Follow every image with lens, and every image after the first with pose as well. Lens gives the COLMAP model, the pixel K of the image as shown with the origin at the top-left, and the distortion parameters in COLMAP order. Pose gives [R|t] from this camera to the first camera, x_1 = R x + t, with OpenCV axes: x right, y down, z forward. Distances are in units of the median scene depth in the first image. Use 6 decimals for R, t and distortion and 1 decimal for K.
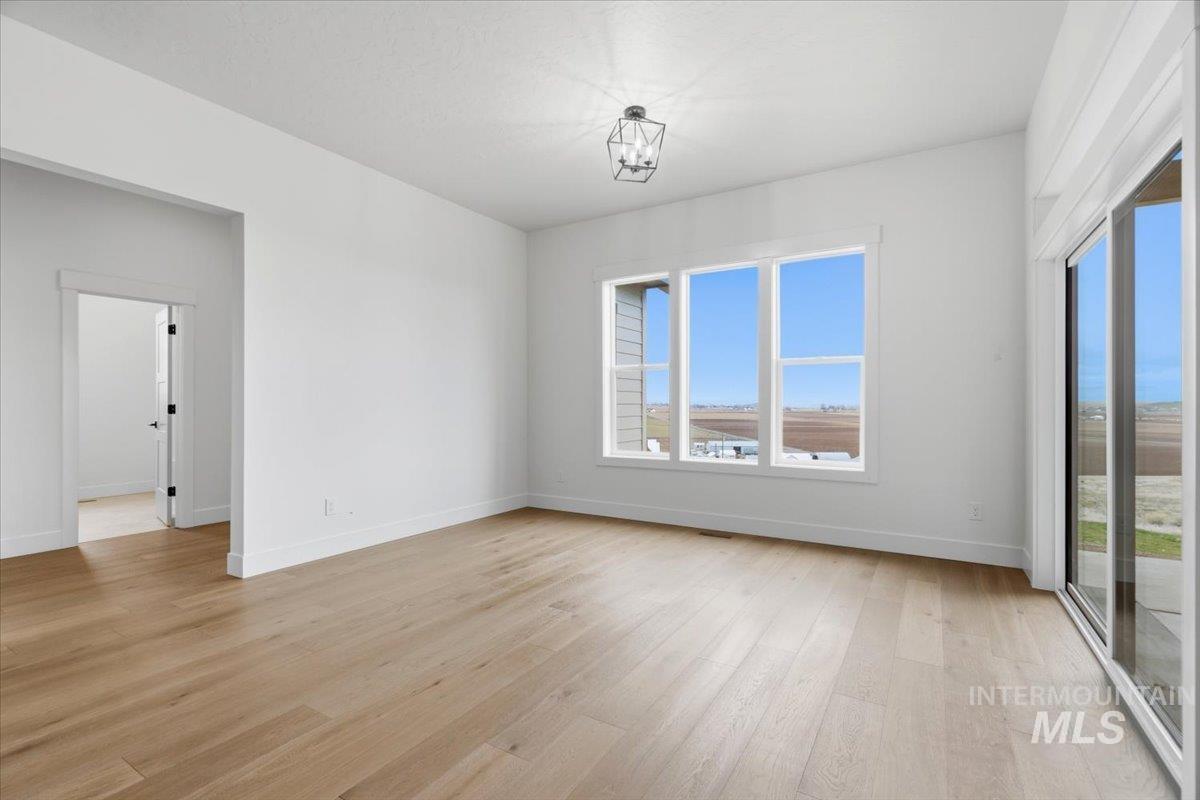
lens RADIAL K [[548.7, 0, 598.9], [0, 548.7, 399.3], [0, 0, 1]] dist [0.005287, 0.000006]
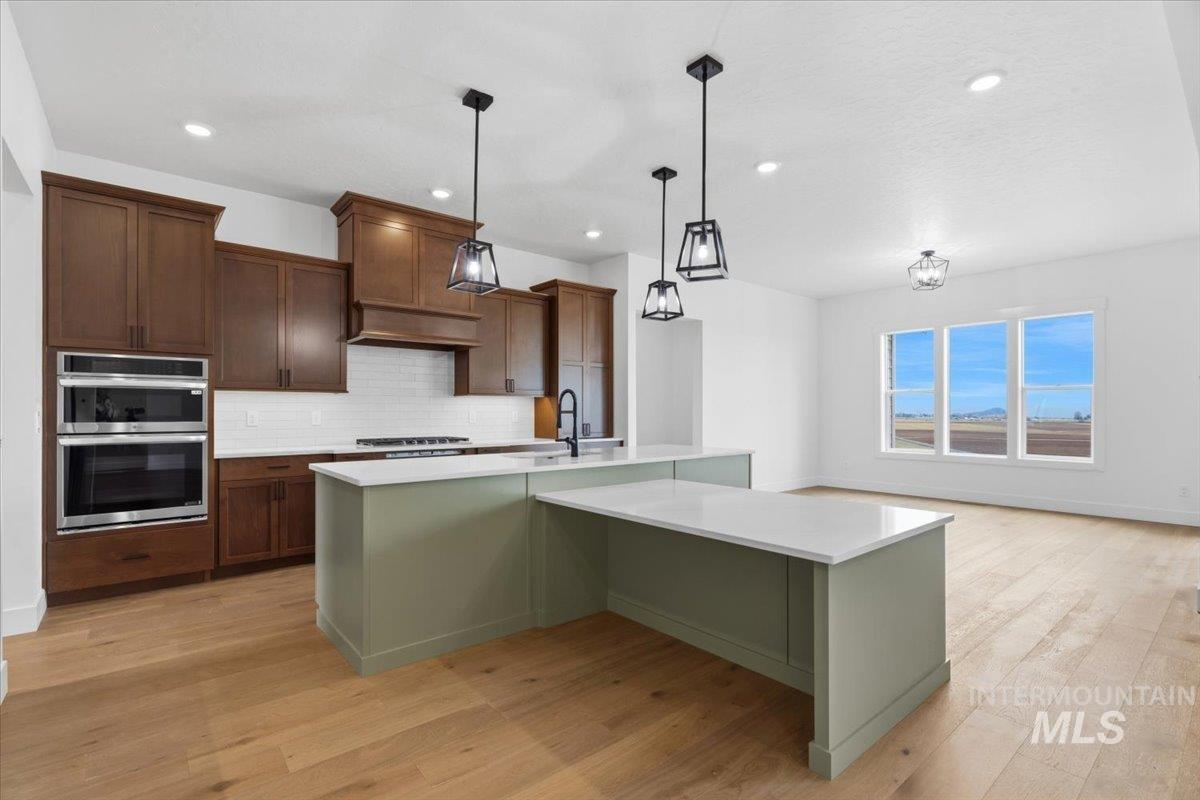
lens RADIAL K [[548.7, 0, 604.7], [0, 548.7, 408.3], [0, 0, 1]] dist [0.005287, 0.000006]
pose [[0.948482, 0.001123, -0.316829, -0.253648], [-0.000256, 0.999996, 0.002778, -0.018517], [0.316831, -0.002554, 0.948479, -0.712732]]
